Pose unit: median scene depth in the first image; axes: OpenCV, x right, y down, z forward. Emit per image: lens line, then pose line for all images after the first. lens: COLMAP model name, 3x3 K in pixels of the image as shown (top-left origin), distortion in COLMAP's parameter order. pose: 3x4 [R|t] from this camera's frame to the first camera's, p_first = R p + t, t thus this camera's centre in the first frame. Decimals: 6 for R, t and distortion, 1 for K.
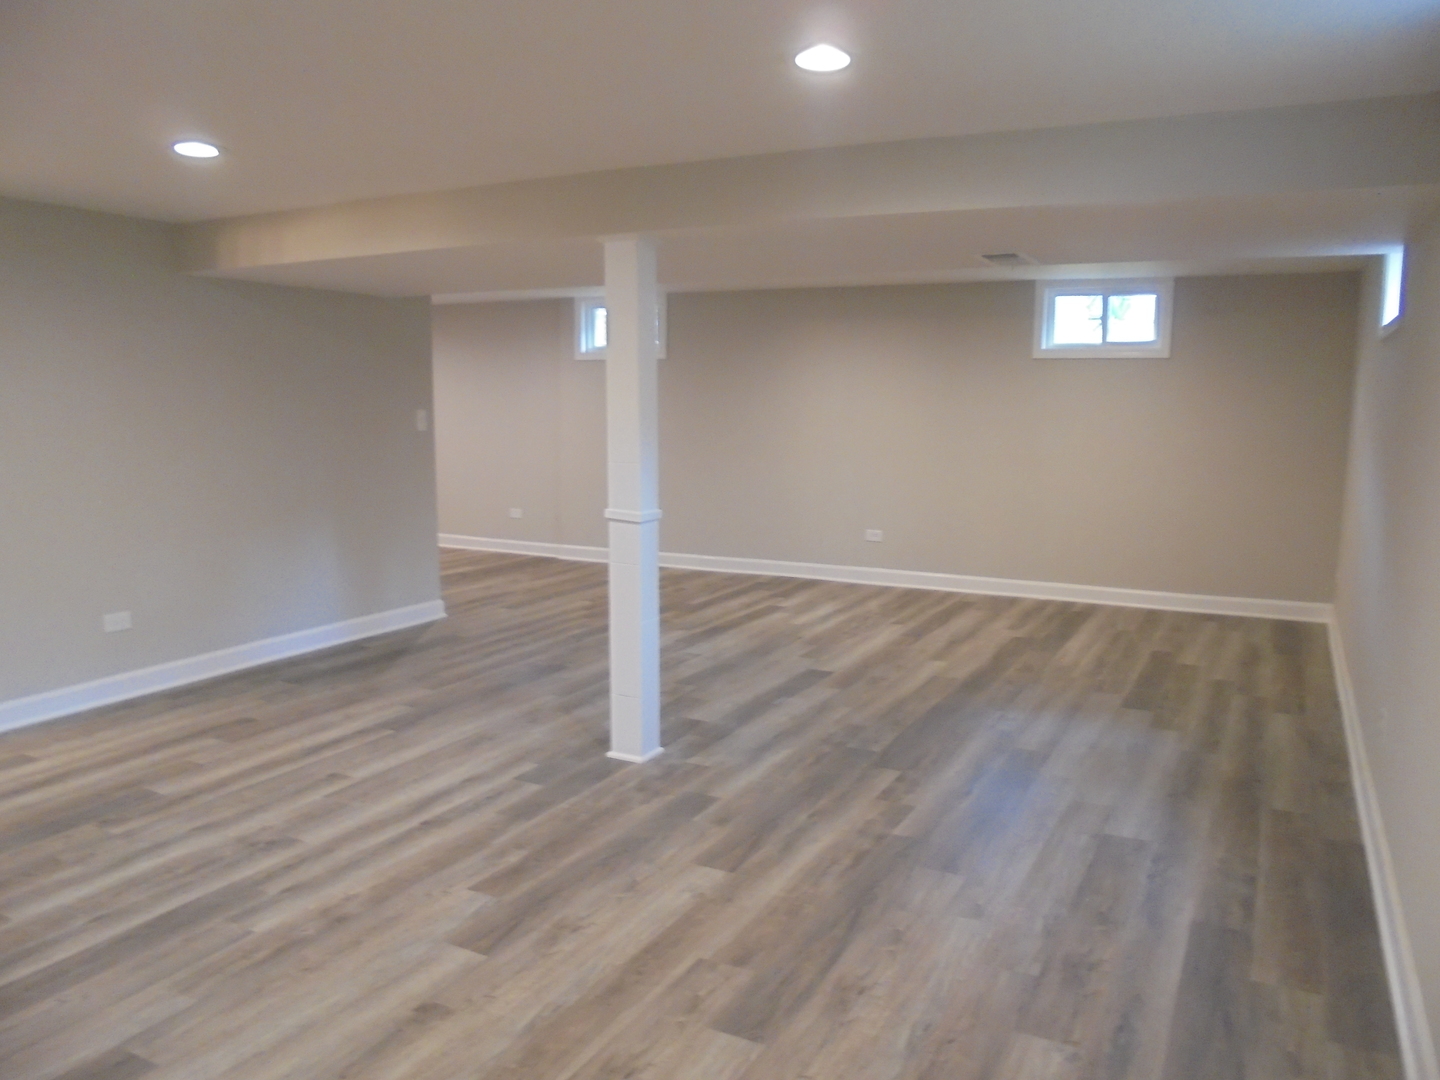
lens RADIAL K [[1084.4, 0, 729.2], [0, 1084.4, 535.6], [0, 0, 1]] dist [-0.128435, 0.102827]
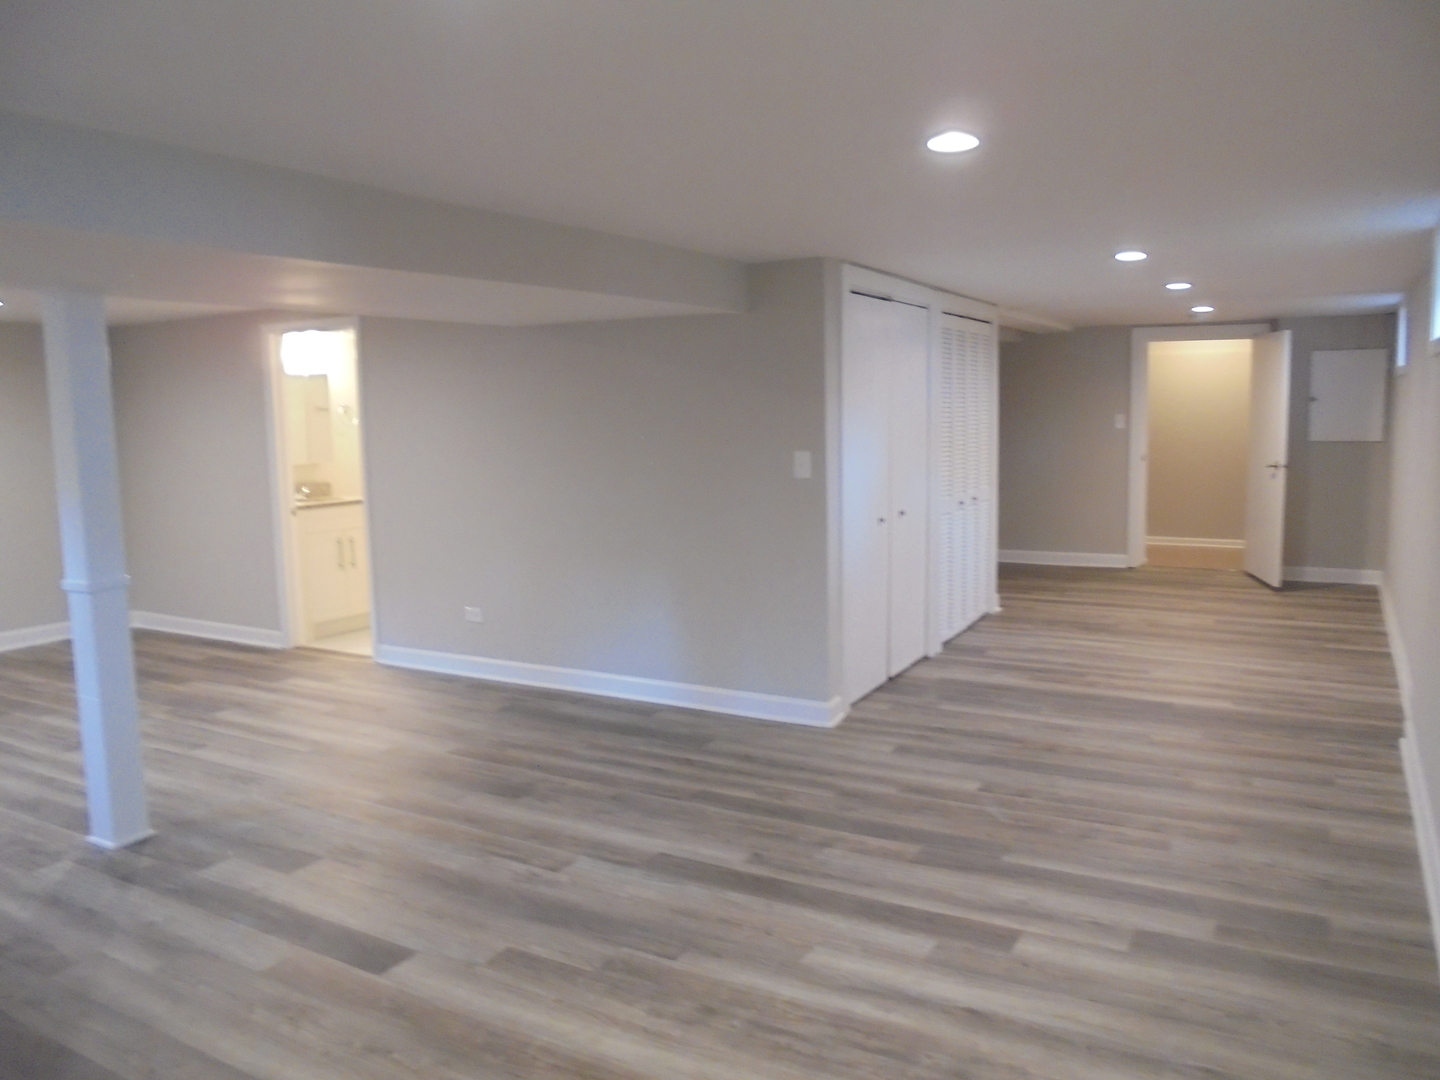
lens RADIAL K [[1084.4, 0, 729.2], [0, 1084.4, 535.6], [0, 0, 1]] dist [-0.128435, 0.102827]
pose [[-0.038052, 0.124988, -0.991428, 0.773725], [-0.110112, 0.985581, 0.128477, -0.240978], [0.993191, 0.114057, -0.023740, 1.504889]]
